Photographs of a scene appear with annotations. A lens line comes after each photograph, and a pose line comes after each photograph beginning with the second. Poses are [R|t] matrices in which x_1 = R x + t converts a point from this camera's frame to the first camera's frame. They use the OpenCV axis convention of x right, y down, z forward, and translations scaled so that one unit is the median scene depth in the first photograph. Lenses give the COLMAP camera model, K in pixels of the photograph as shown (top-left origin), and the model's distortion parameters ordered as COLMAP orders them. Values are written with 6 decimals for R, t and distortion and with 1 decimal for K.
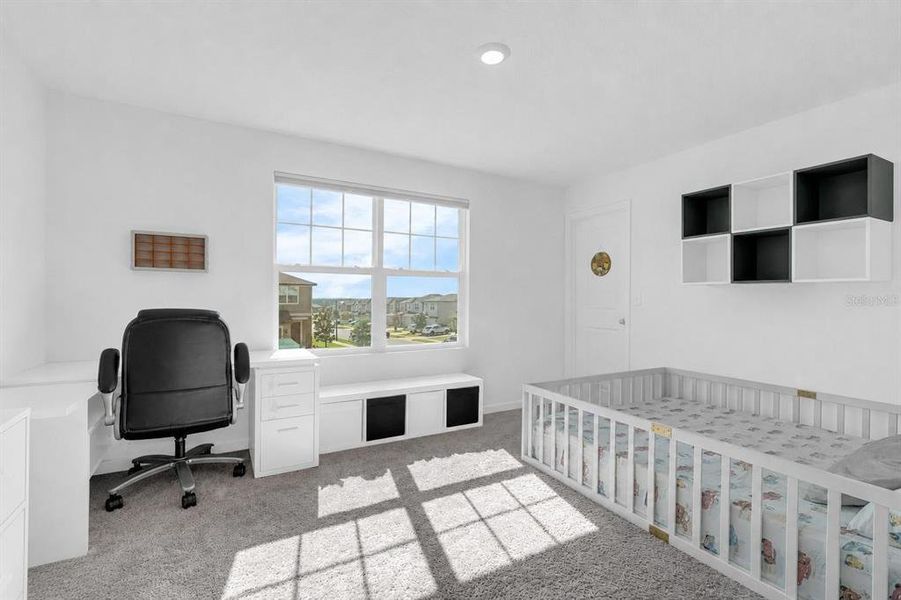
lens RADIAL K [[411.4, 0, 446.7], [0, 411.4, 299.8], [0, 0, 1]] dist [-0.002507, -0.000088]
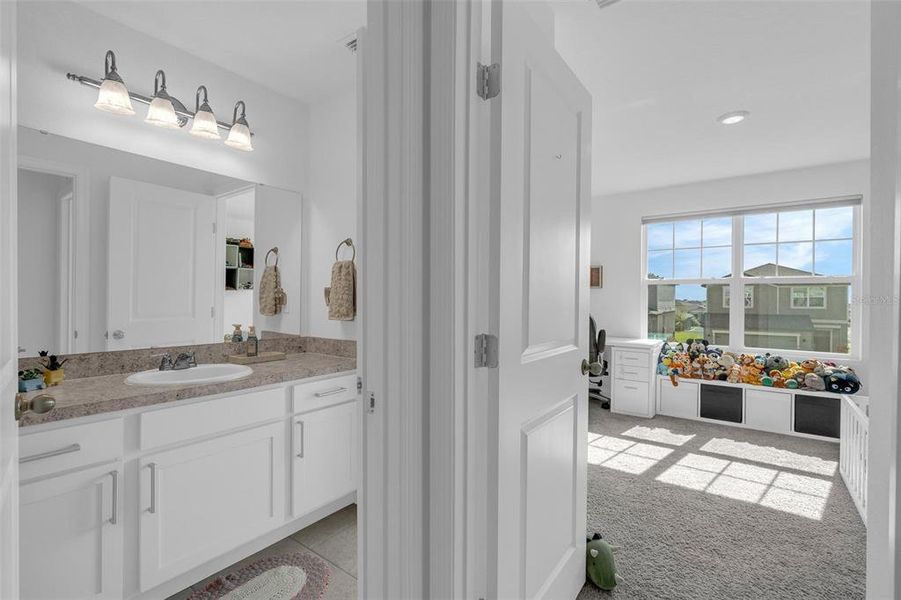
lens RADIAL K [[411.4, 0, 446.7], [0, 411.4, 299.8], [0, 0, 1]] dist [-0.002507, -0.000088]
pose [[0.402997, 0.004549, -0.915190, 0.712583], [-0.008426, 0.999964, 0.001260, -0.014066], [0.915162, 0.007204, 0.403021, -0.254579]]
